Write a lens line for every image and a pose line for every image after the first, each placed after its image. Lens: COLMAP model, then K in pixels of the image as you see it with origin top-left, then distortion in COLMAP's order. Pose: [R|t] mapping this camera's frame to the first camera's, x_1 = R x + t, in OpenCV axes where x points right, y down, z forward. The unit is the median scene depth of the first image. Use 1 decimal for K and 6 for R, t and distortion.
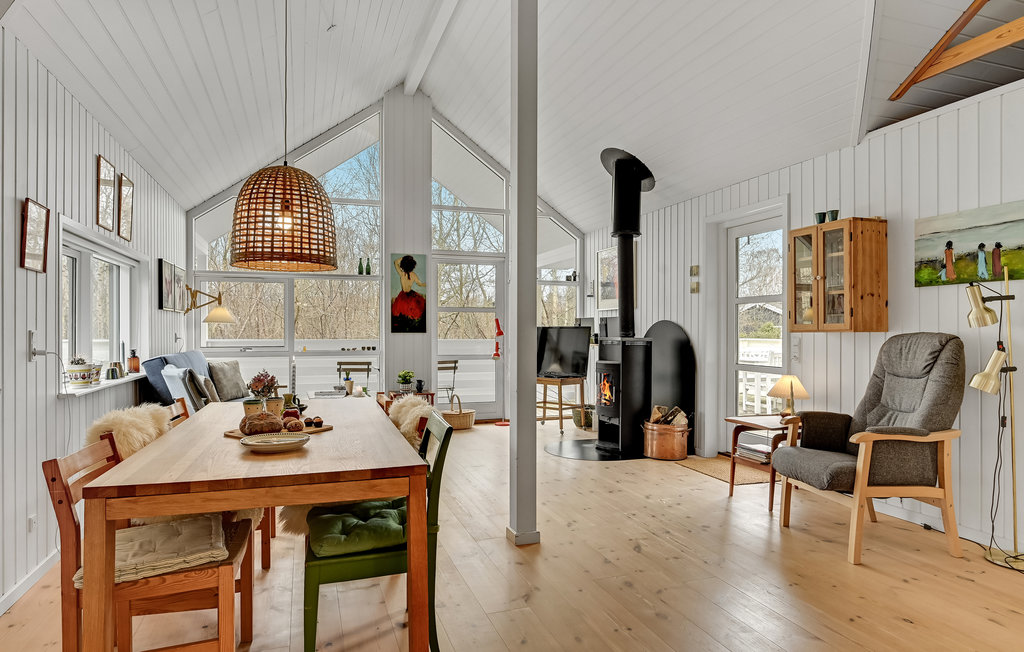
lens RADIAL K [[599.7, 0, 511.1], [0, 599.7, 330.5], [0, 0, 1]] dist [-0.001913, -0.000319]
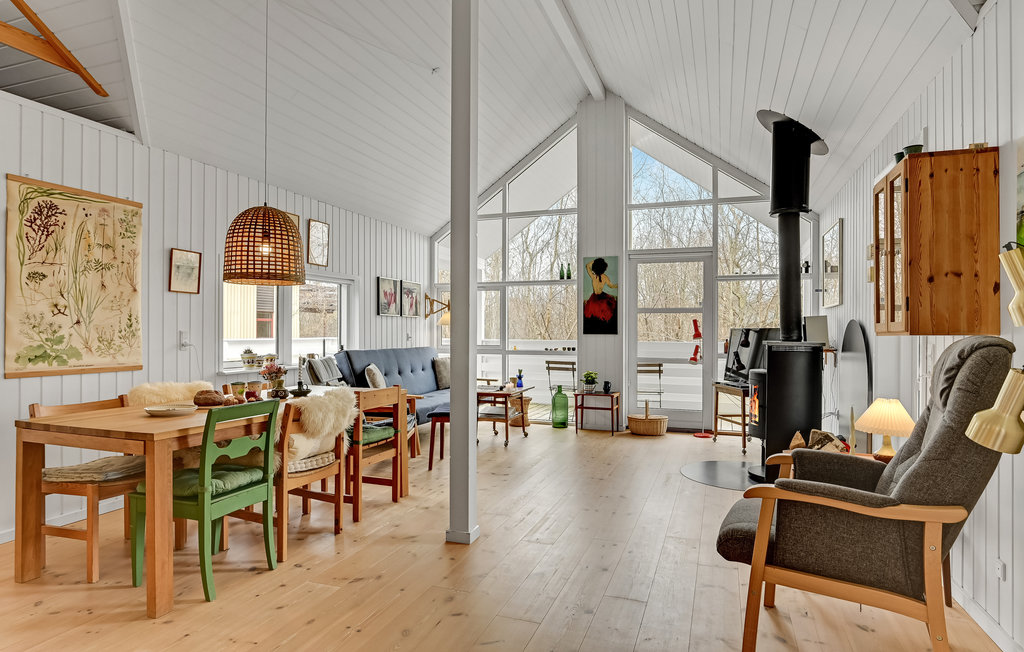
lens RADIAL K [[588.7, 0, 512.0], [0, 588.7, 326.0], [0, 0, 1]] dist [0.000804, -0.000082]
pose [[0.775236, -0.003970, -0.631659, 0.343208], [-0.003233, 0.999942, -0.010253, 0.000424], [0.631663, 0.009991, 0.775178, 0.134723]]
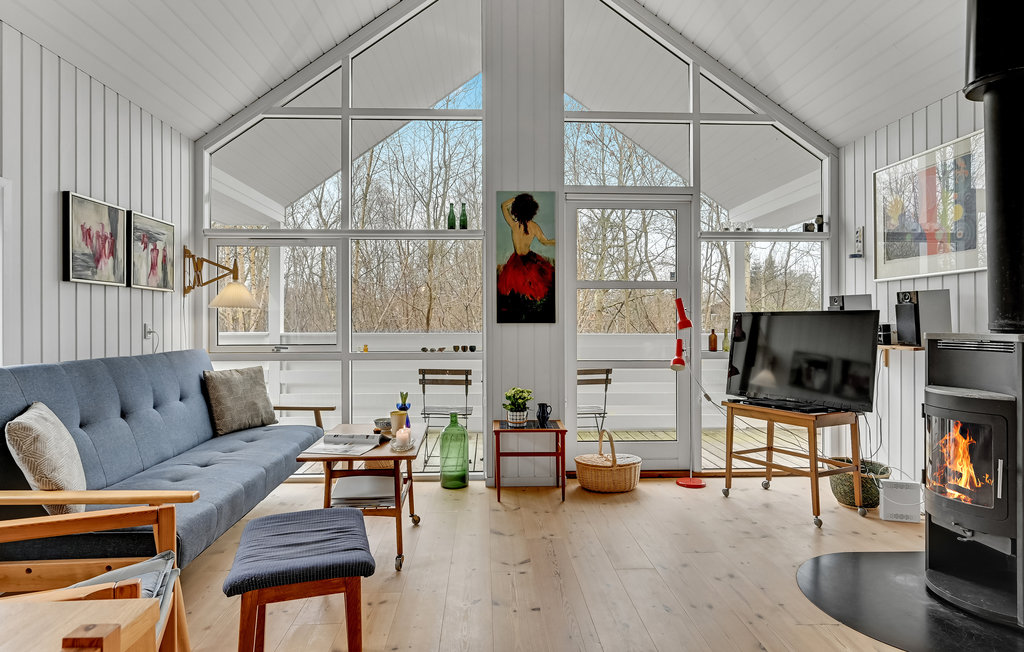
lens RADIAL K [[579.8, 0, 508.8], [0, 579.8, 316.5], [0, 0, 1]] dist [0.002542, 0.000042]
pose [[0.957642, -0.005077, -0.287916, -0.021084], [0.001853, 0.999933, -0.011467, 0.003721], [0.287955, 0.010448, 0.957587, 0.443782]]
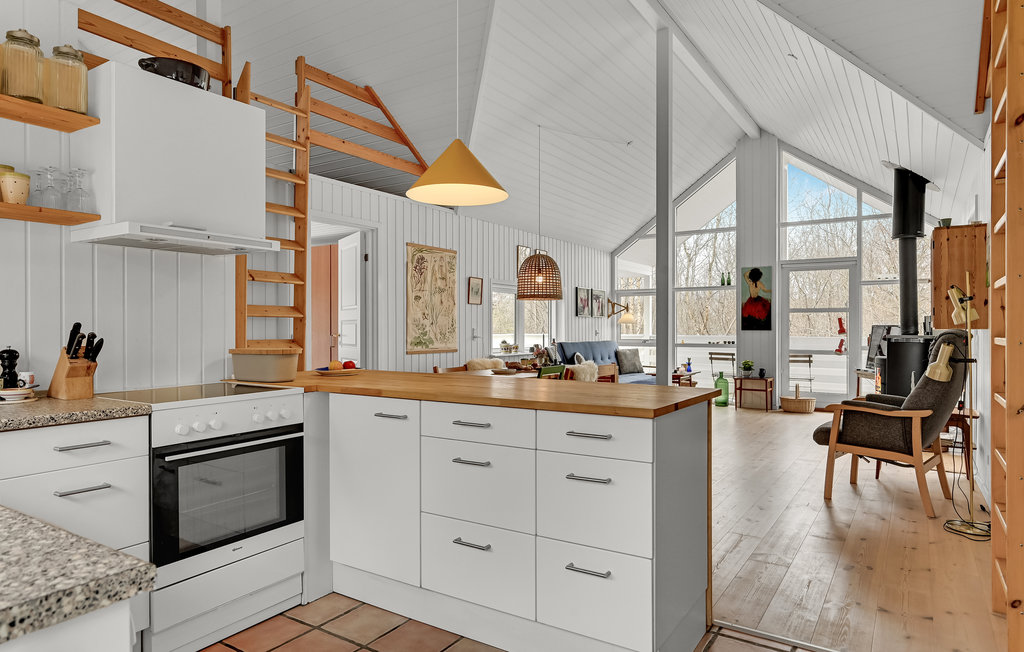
lens RADIAL K [[627.9, 0, 512.0], [0, 627.9, 326.0], [0, 0, 1]] dist [0.023858, 0.000797]
pose [[0.610152, -0.003815, -0.792276, 0.556286], [-0.000864, 0.999985, -0.005481, 0.002225], [0.792284, 0.004028, 0.610139, -0.197494]]
